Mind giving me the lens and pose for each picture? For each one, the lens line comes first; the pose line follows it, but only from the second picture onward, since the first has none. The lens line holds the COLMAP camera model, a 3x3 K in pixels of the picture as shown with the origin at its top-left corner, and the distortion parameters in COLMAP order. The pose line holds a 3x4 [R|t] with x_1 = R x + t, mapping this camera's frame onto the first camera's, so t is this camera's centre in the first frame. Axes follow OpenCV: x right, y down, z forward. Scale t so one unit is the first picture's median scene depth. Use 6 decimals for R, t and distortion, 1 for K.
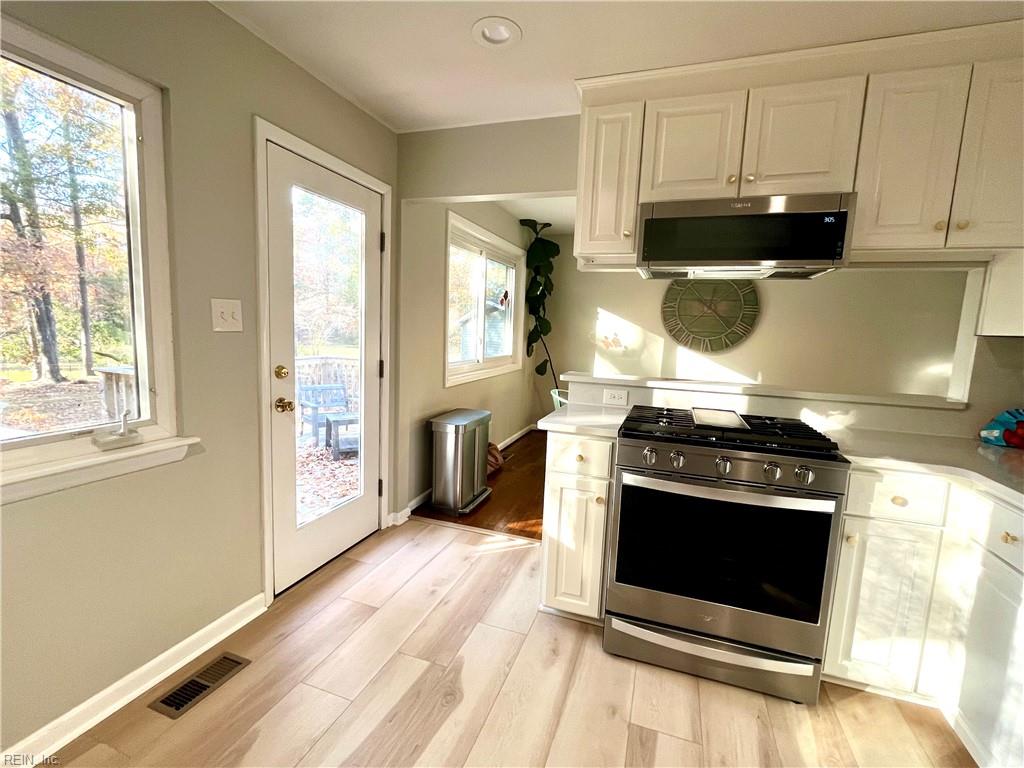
lens RADIAL K [[464.8, 0, 510.7], [0, 464.8, 388.7], [0, 0, 1]] dist [-0.000953, -0.001229]
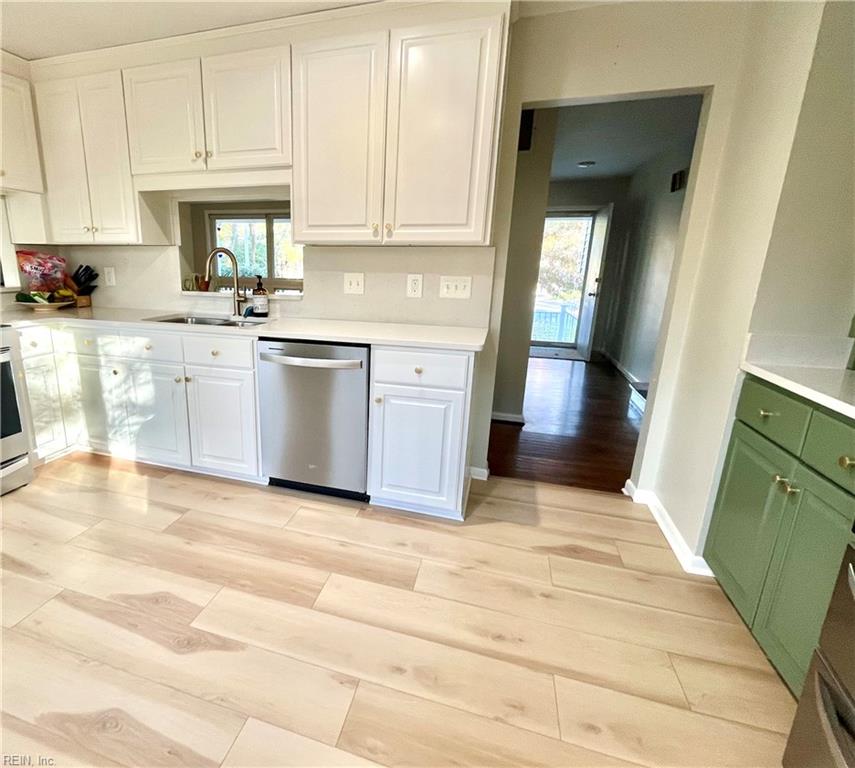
lens RADIAL K [[466.0, 0, 343.5], [0, 466.0, 386.4], [0, 0, 1]] dist [-0.002067, 0.000383]
pose [[-0.004971, -0.289002, 0.957316, -0.633689], [0.108917, 0.951476, 0.287804, 0.013821], [-0.994038, 0.105699, 0.026748, -0.120590]]
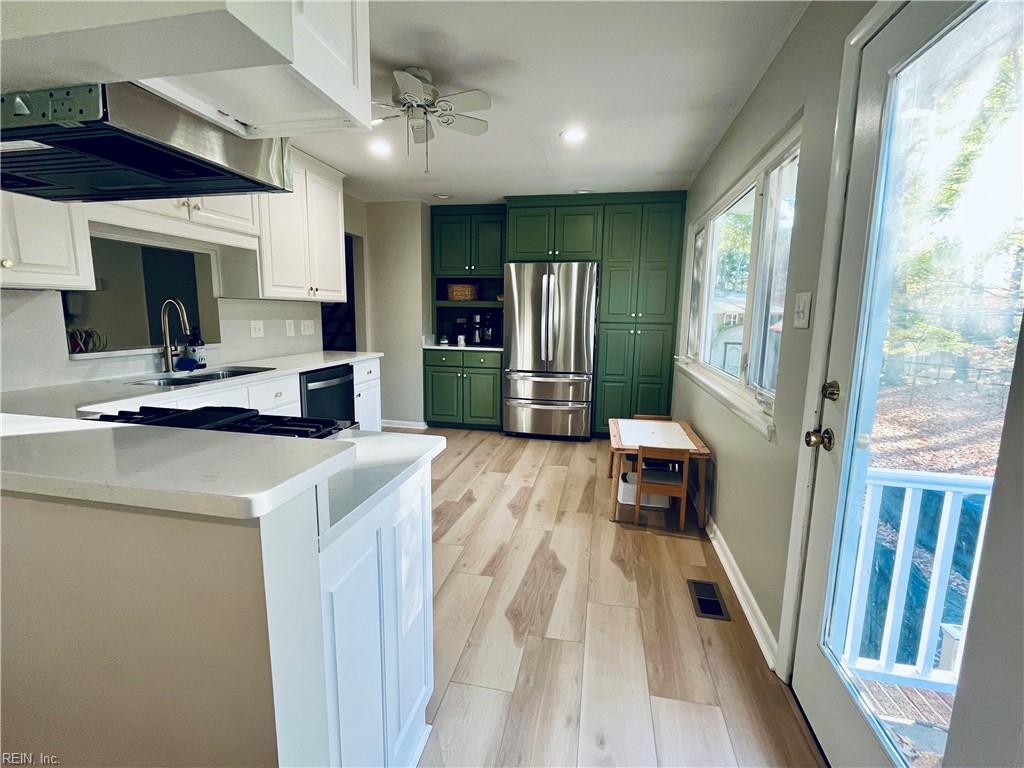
lens RADIAL K [[464.8, 0, 508.5], [0, 464.8, 383.1], [0, 0, 1]] dist [-0.000953, -0.001229]
pose [[-0.989890, -0.033738, -0.137769, 0.060055], [-0.069691, 0.961662, 0.265236, -0.187849], [0.123539, 0.272156, -0.954290, 1.558618]]
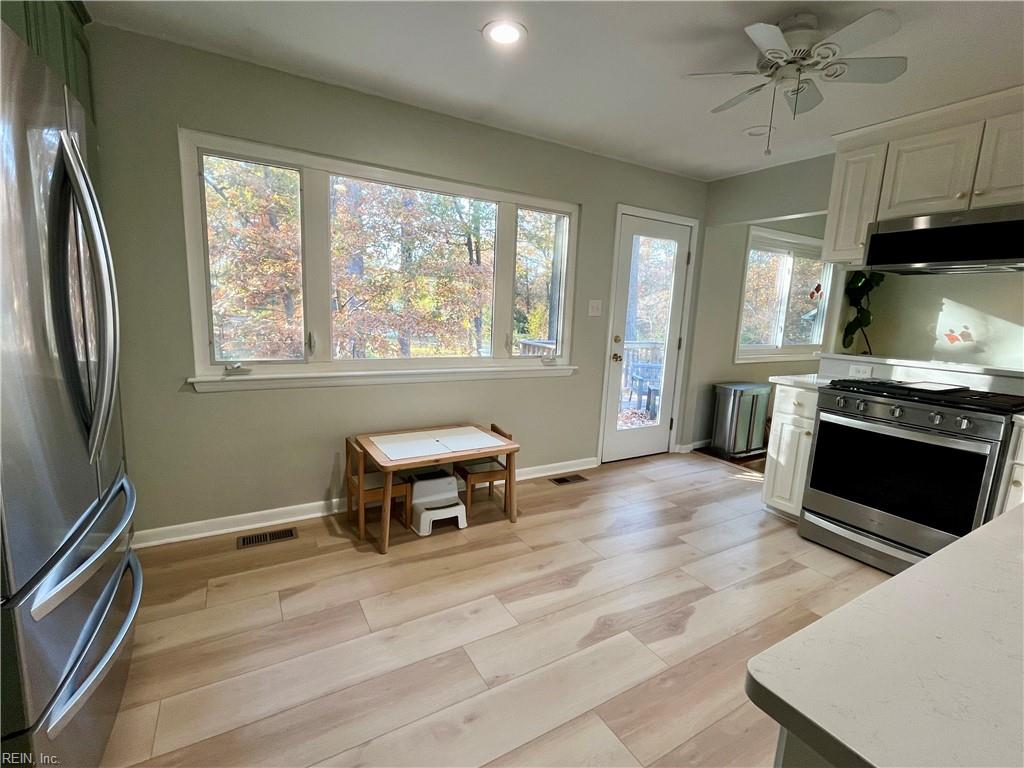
lens RADIAL K [[464.8, 0, 512.9], [0, 464.8, 382.5], [0, 0, 1]] dist [-0.000953, -0.001229]
pose [[0.768531, 0.093173, -0.632992, 0.352911], [-0.093342, 0.995082, 0.033141, 0.109874], [0.632967, 0.033615, 0.773449, -0.648317]]
